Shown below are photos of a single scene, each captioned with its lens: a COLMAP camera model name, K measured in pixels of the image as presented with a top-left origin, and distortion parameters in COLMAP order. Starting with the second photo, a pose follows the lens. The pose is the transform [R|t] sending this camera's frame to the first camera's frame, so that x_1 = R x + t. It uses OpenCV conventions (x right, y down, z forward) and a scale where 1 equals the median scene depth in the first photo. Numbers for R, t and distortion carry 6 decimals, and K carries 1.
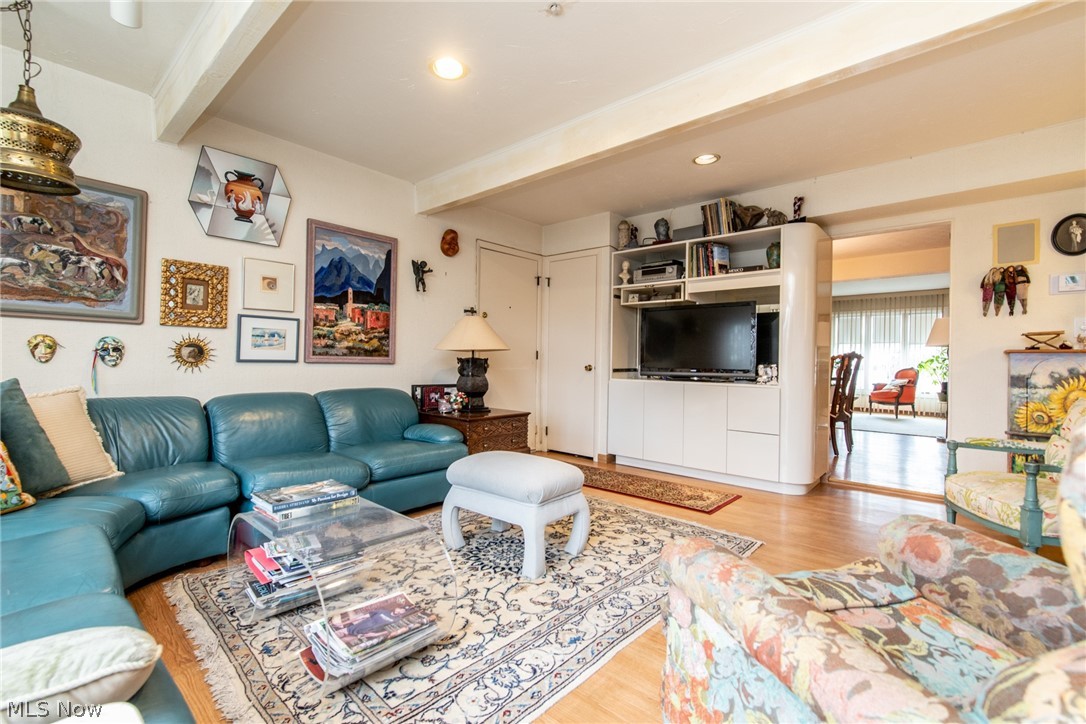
lens RADIAL K [[477.1, 0, 538.6], [0, 477.1, 358.4], [0, 0, 1]] dist [0.002013, -0.001930]
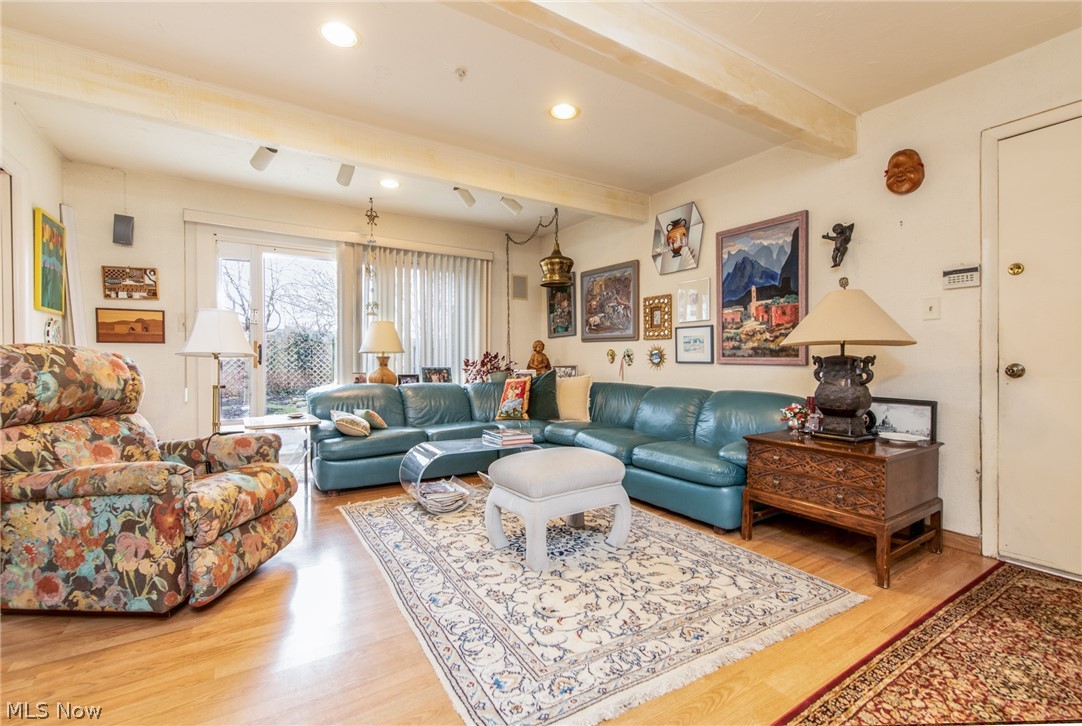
lens RADIAL K [[475.4, 0, 536.9], [0, 475.4, 361.4], [0, 0, 1]] dist [0.002013, -0.001930]
pose [[-0.270601, -0.012379, -0.962612, 0.713769], [-0.004064, 0.999923, -0.011716, 0.018685], [0.962683, 0.000742, -0.270631, 0.937371]]
